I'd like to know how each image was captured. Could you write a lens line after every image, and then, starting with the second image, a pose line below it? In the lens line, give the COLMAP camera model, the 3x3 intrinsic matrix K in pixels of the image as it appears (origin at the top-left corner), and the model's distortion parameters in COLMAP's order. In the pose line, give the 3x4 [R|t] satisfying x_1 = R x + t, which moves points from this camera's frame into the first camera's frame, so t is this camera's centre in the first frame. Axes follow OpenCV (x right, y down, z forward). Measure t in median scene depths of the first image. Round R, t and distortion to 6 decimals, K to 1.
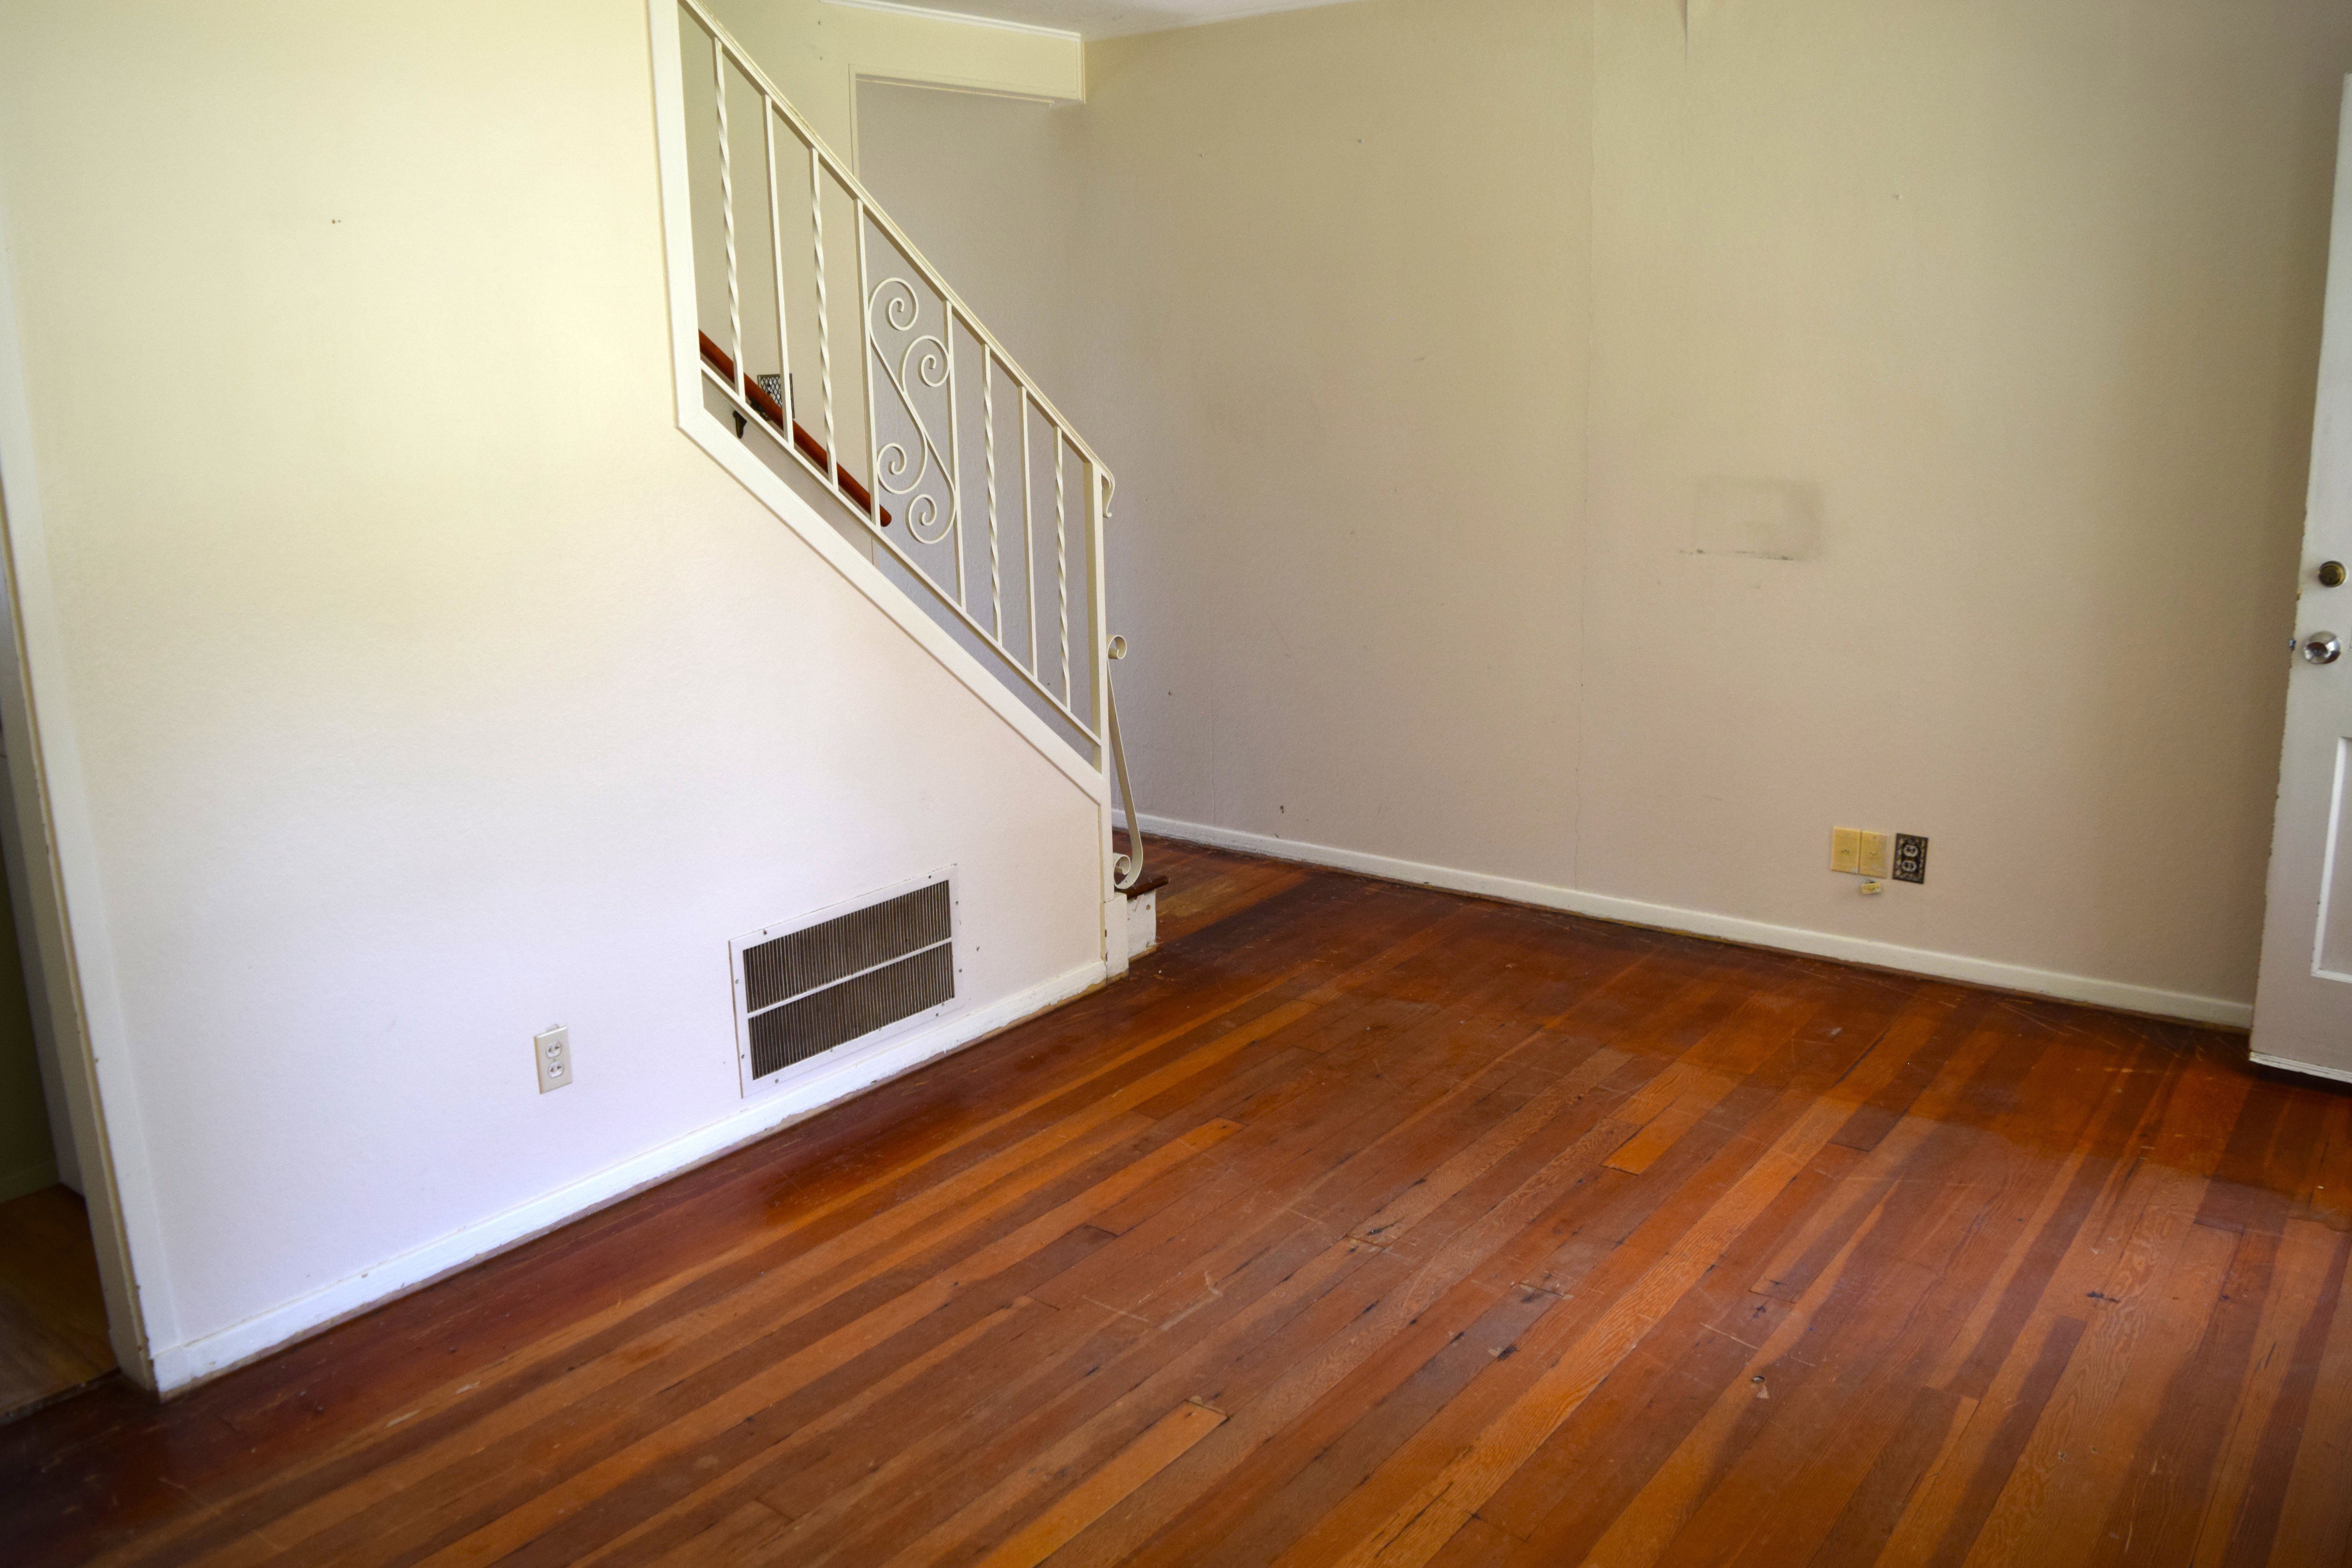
lens RADIAL K [[1948.0, 0, 1176.0], [0, 1948.0, 784.0], [0, 0, 1]] dist [-0.174062, 0.096332]
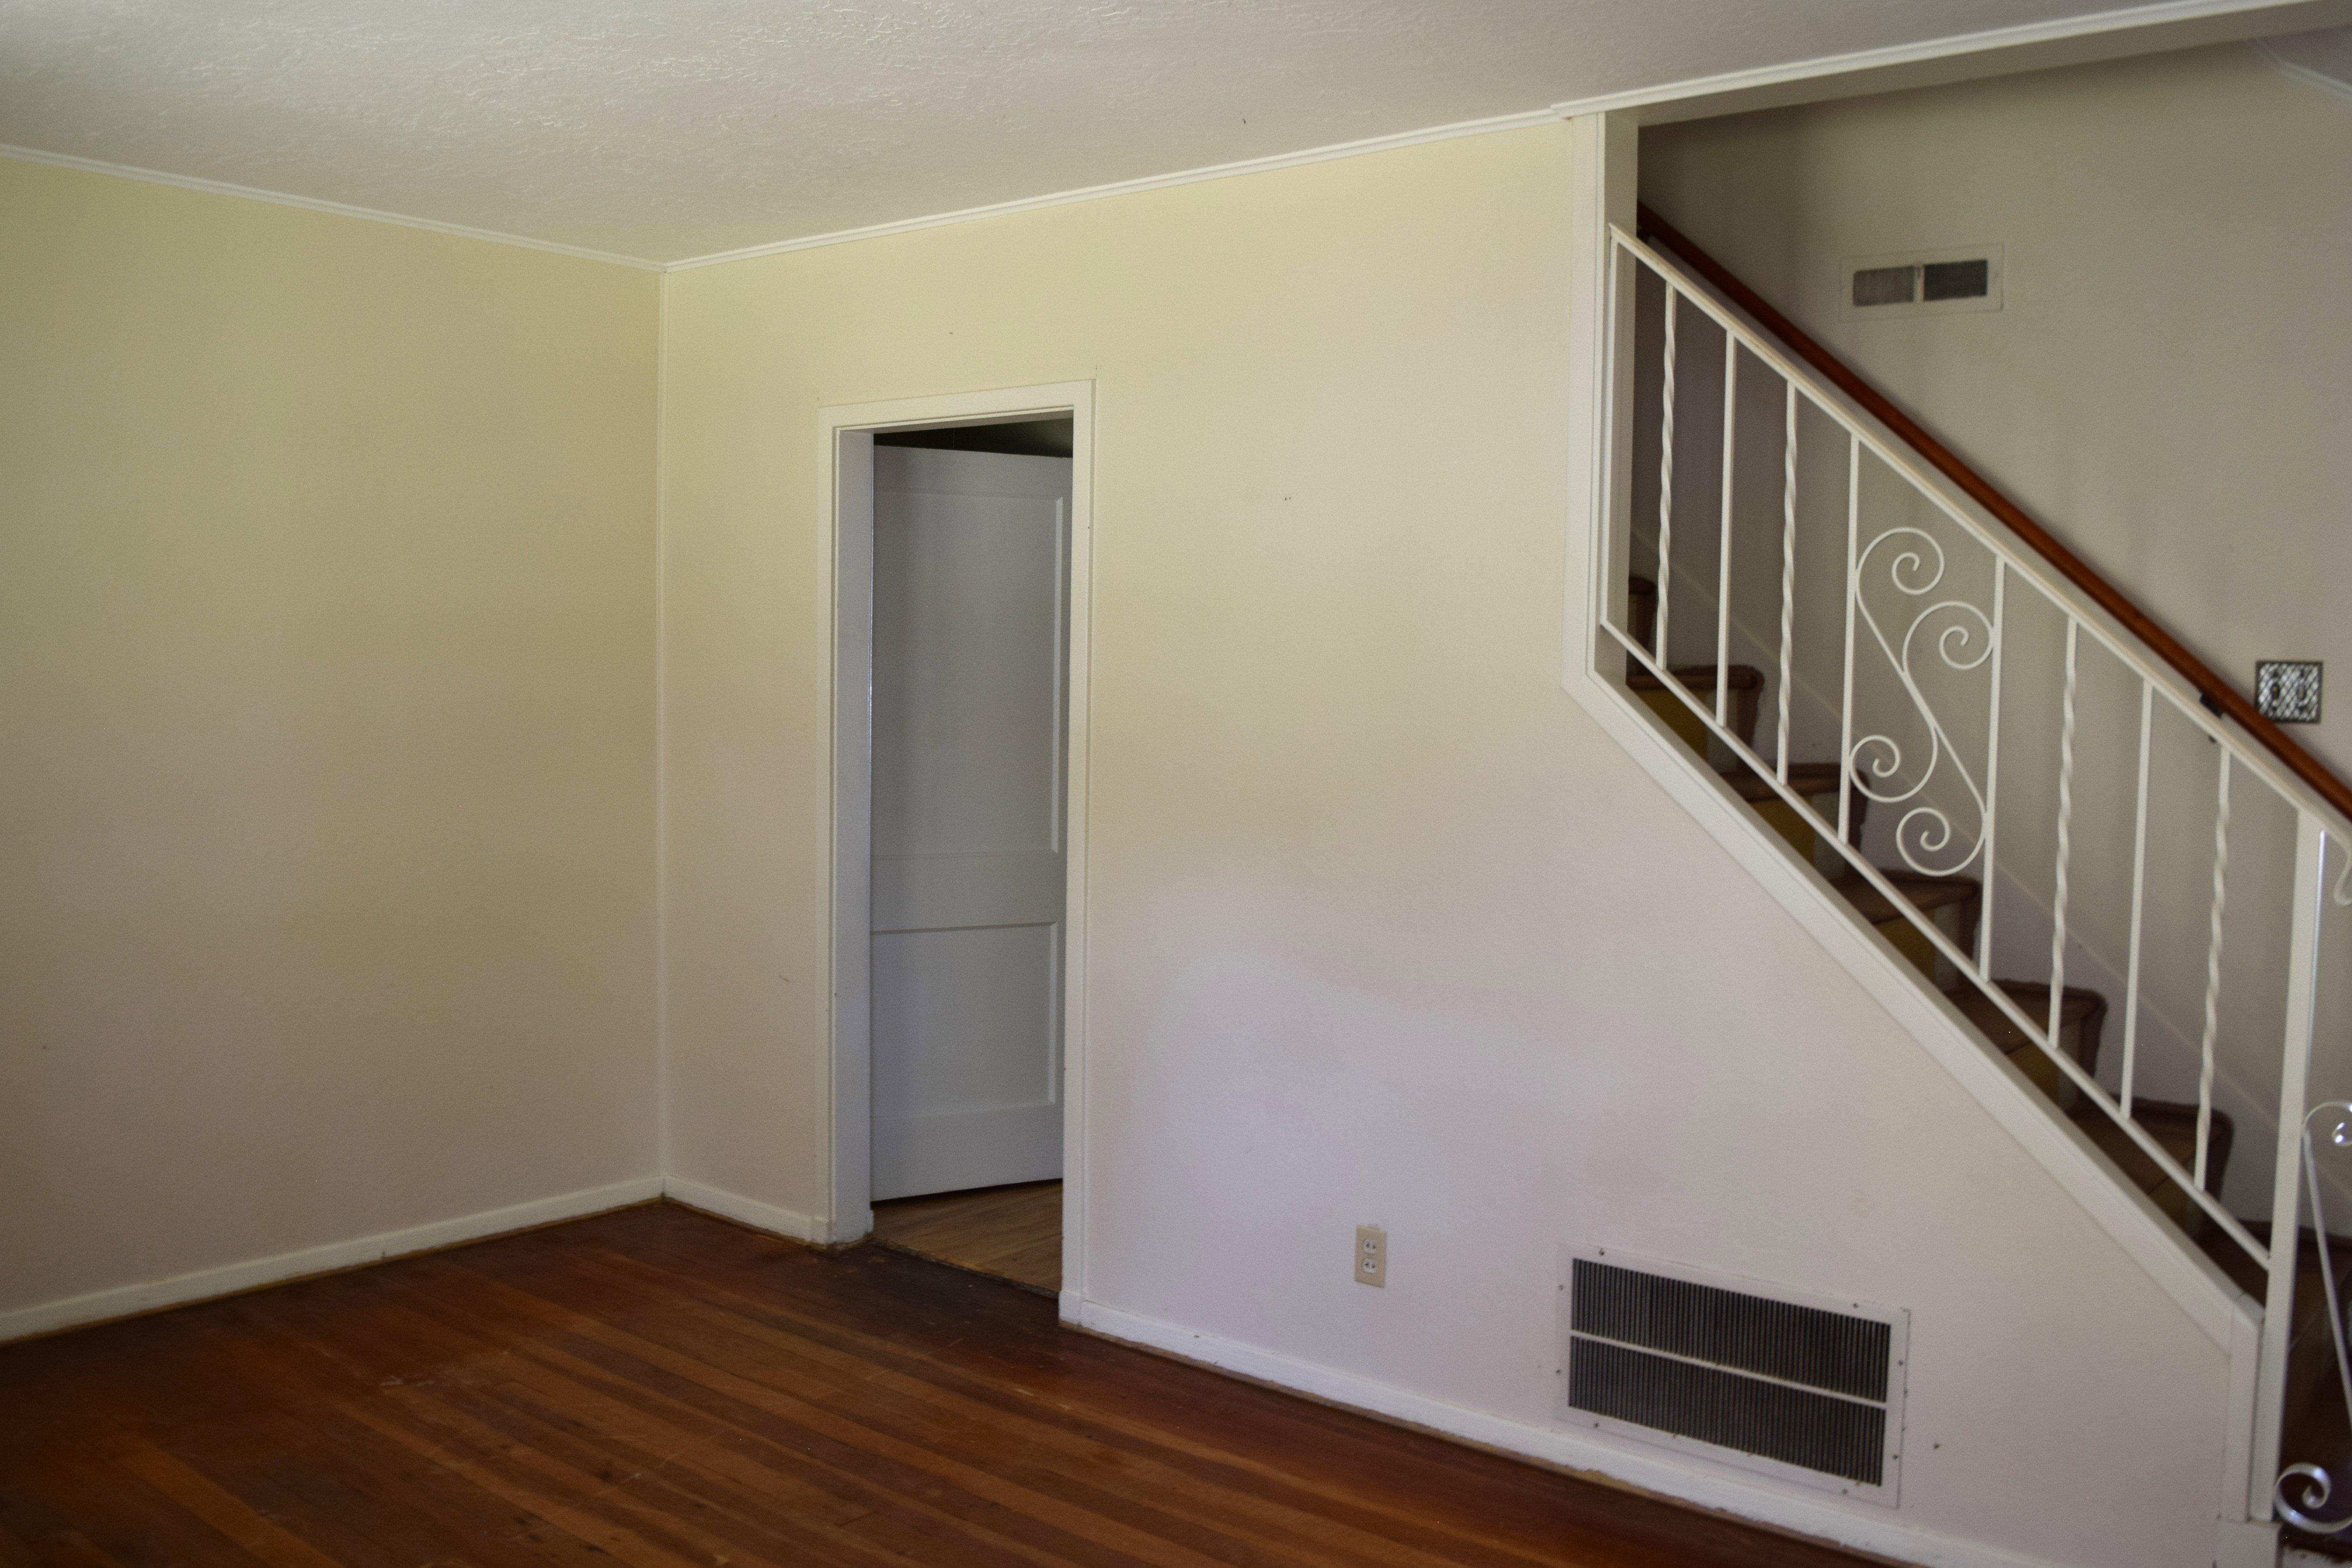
lens RADIAL K [[1948.0, 0, 1176.0], [0, 1948.0, 784.0], [0, 0, 1]] dist [-0.174062, 0.096332]
pose [[-0.051254, 0.061464, -0.996792, 0.664359], [-0.263020, 0.962036, 0.072845, -0.143749], [0.963428, 0.265910, -0.033142, 0.782847]]
